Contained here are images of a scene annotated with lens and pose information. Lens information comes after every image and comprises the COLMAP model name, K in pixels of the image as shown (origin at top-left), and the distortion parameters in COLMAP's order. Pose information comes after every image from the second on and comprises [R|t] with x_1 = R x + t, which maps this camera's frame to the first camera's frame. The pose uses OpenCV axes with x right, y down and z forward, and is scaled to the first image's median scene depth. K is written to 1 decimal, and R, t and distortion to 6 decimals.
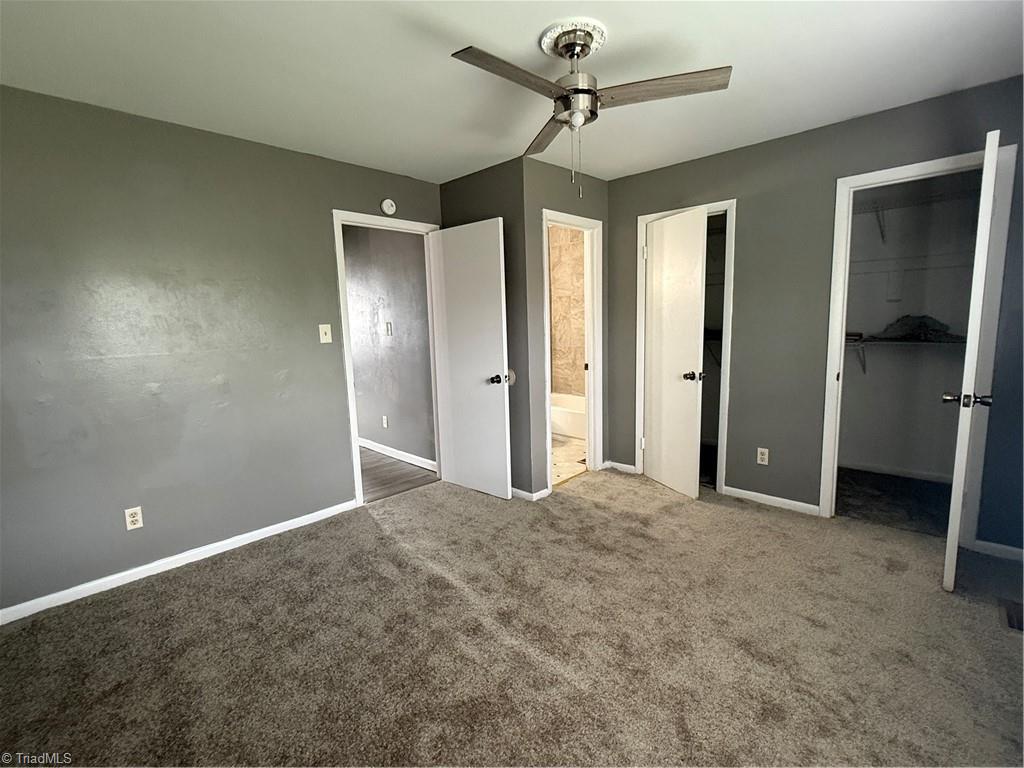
lens RADIAL K [[484.2, 0, 512.0], [0, 484.2, 384.0], [0, 0, 1]] dist [-0.002310, -0.000024]
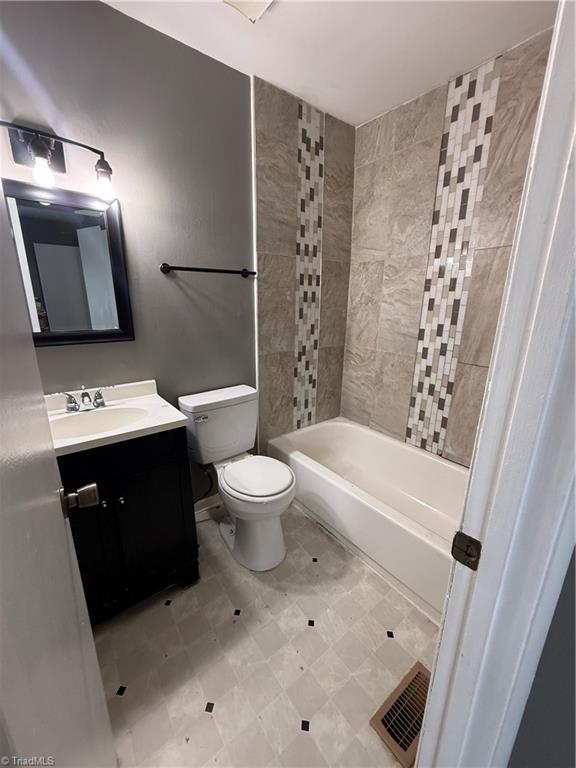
lens RADIAL K [[308.2, 0, 288.0], [0, 308.2, 384.0], [0, 0, 1]] dist [-0.000044, -0.000005]
pose [[0.990129, 0.075424, -0.118132, 0.062997], [-0.059448, 0.989283, 0.133361, -0.081120], [0.126924, -0.125022, 0.984002, 0.612311]]
